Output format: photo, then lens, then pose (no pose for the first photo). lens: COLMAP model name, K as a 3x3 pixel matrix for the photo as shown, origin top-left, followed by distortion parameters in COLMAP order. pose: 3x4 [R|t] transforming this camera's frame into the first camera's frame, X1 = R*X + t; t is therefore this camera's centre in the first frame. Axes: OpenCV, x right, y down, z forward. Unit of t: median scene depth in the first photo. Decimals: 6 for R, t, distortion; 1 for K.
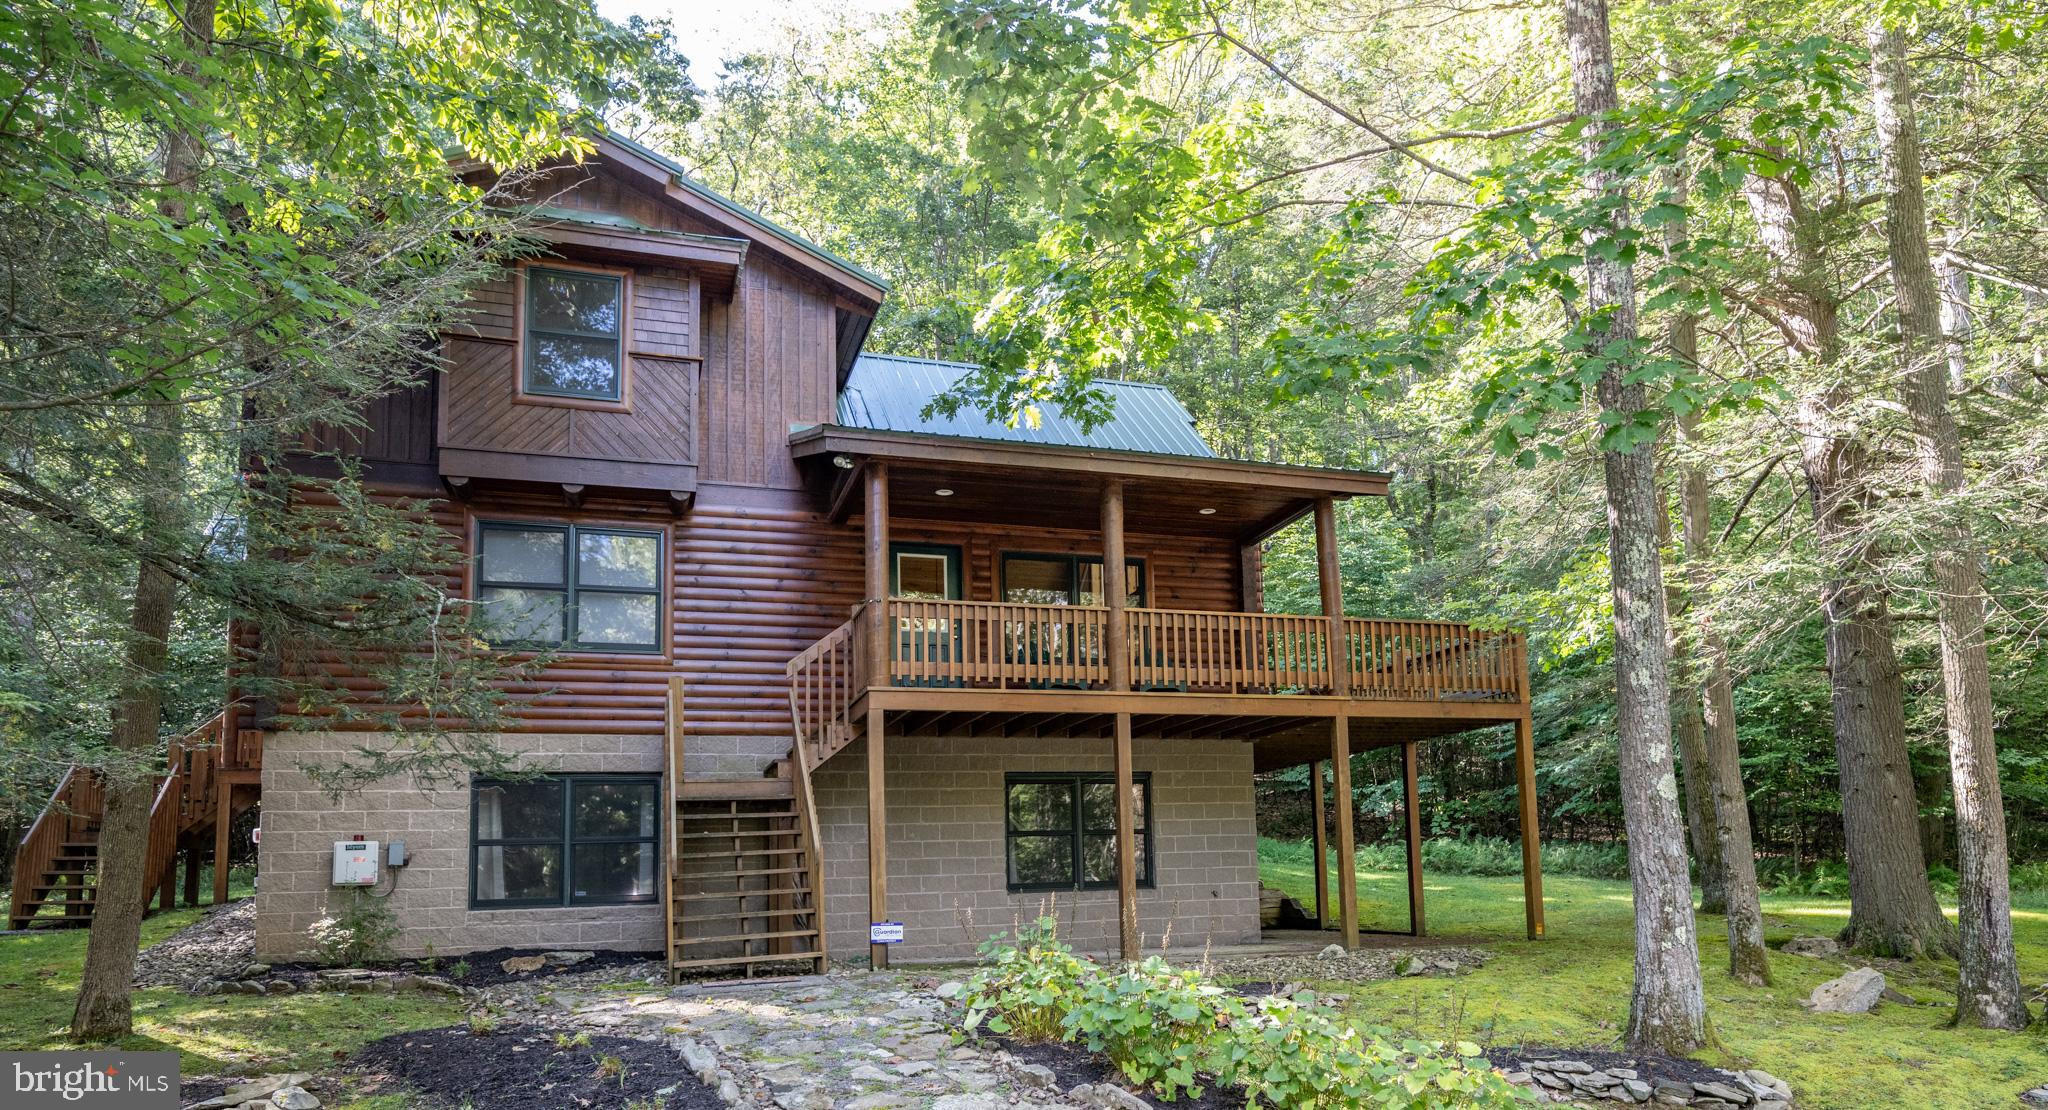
lens RADIAL K [[1240.5, 0, 1024.8], [0, 1240.5, 560.6], [0, 0, 1]] dist [0.000023, 0.000824]
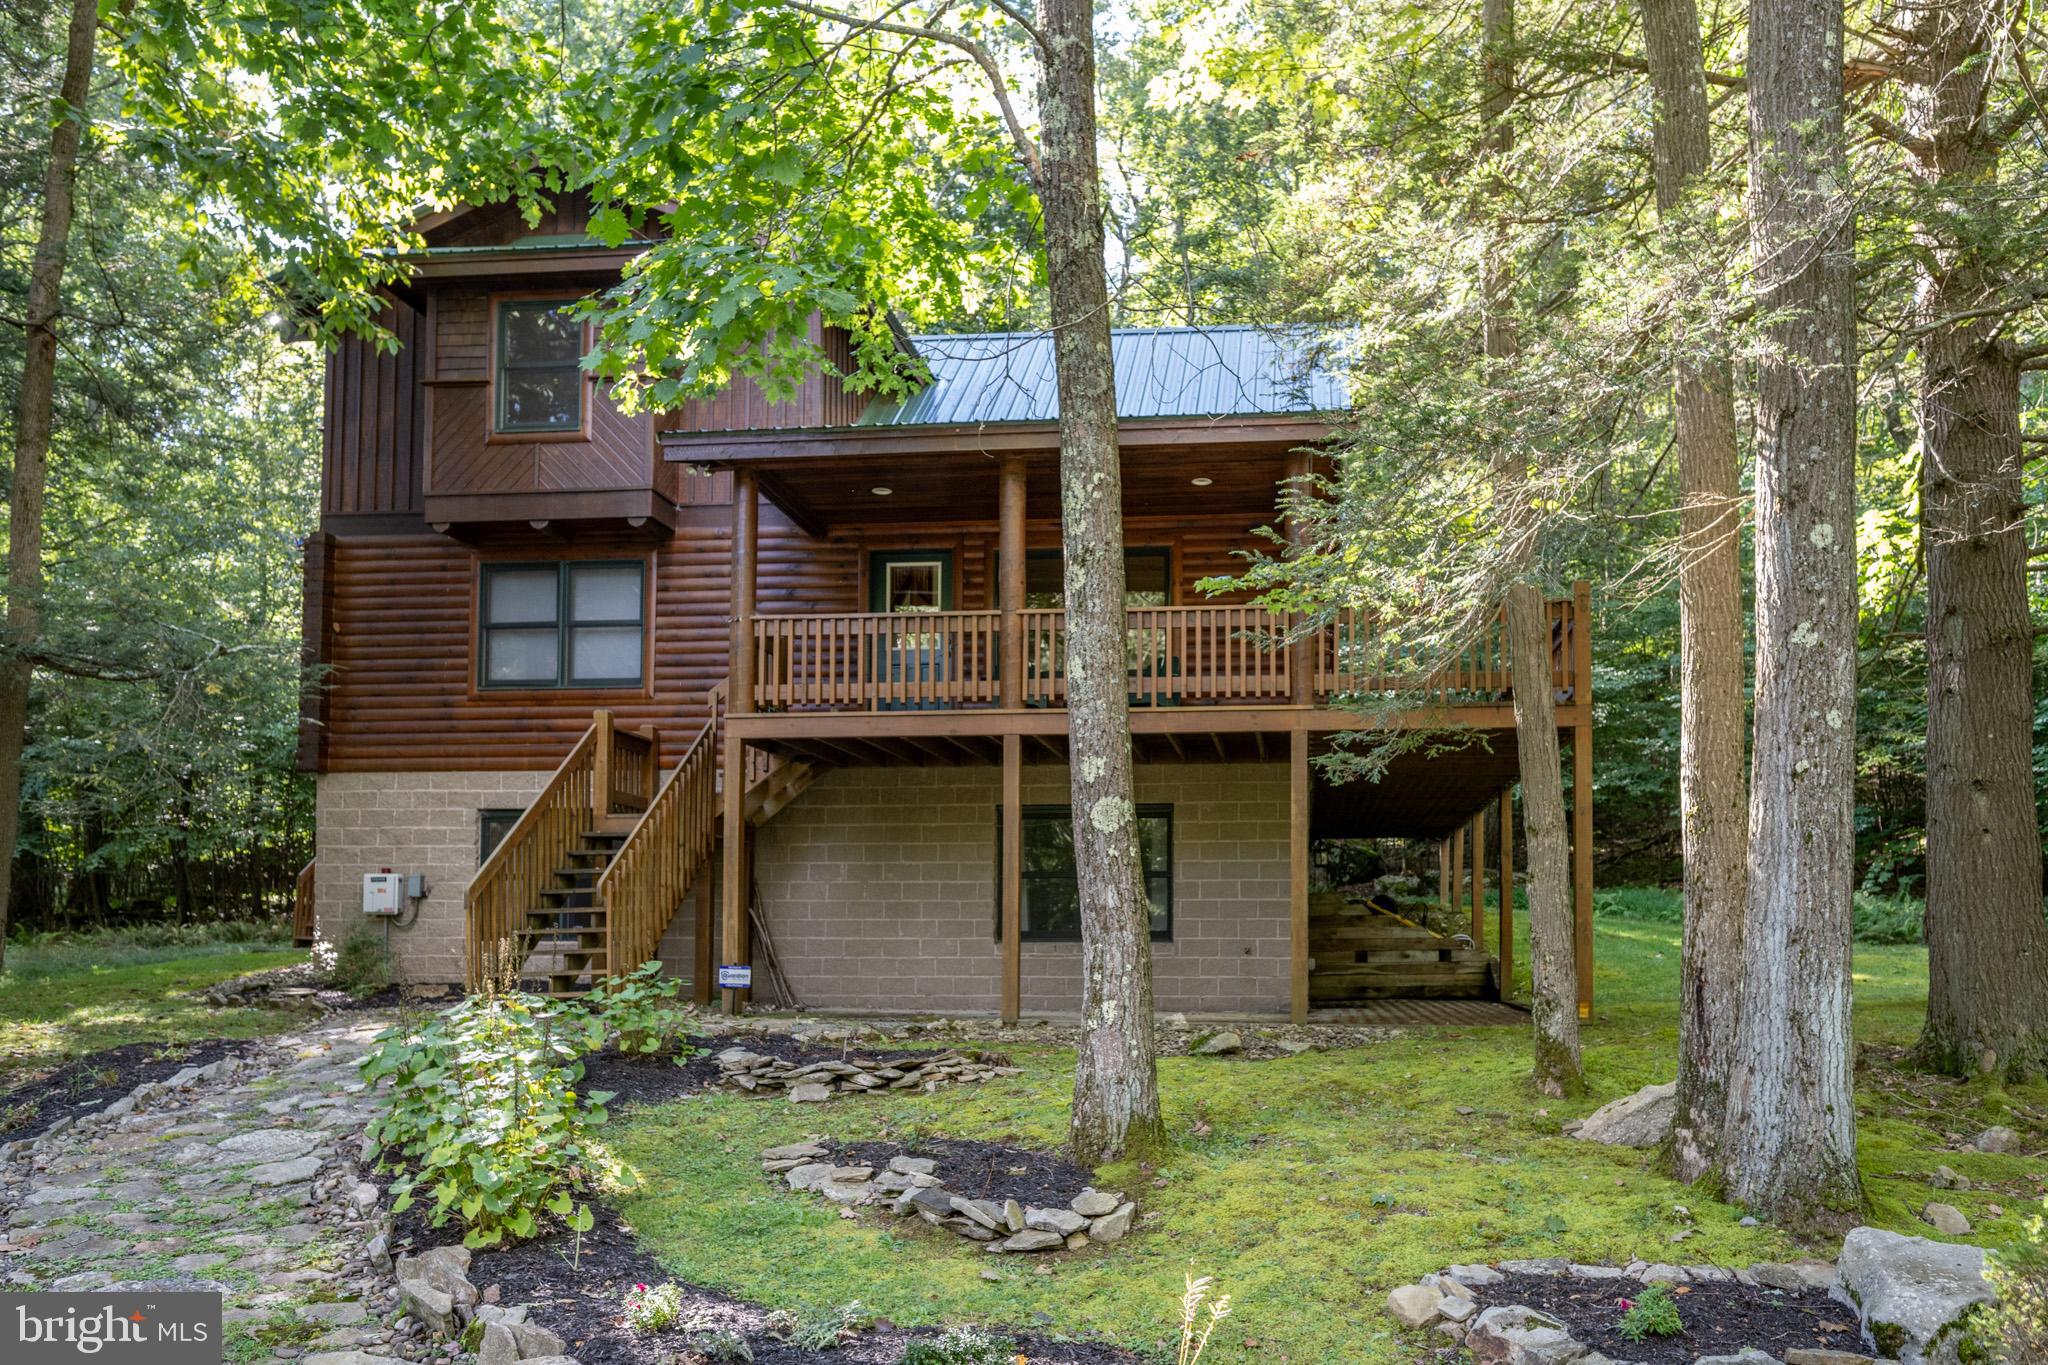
lens RADIAL K [[1413.2, 0, 1024.4], [0, 1413.2, 674.0], [0, 0, 1]] dist [-0.001153, 0.002153]
pose [[0.912547, -0.045914, -0.406385, 0.452112], [0.075532, 0.995505, 0.057134, 0.026100], [0.401936, -0.082833, 0.911914, 0.121192]]
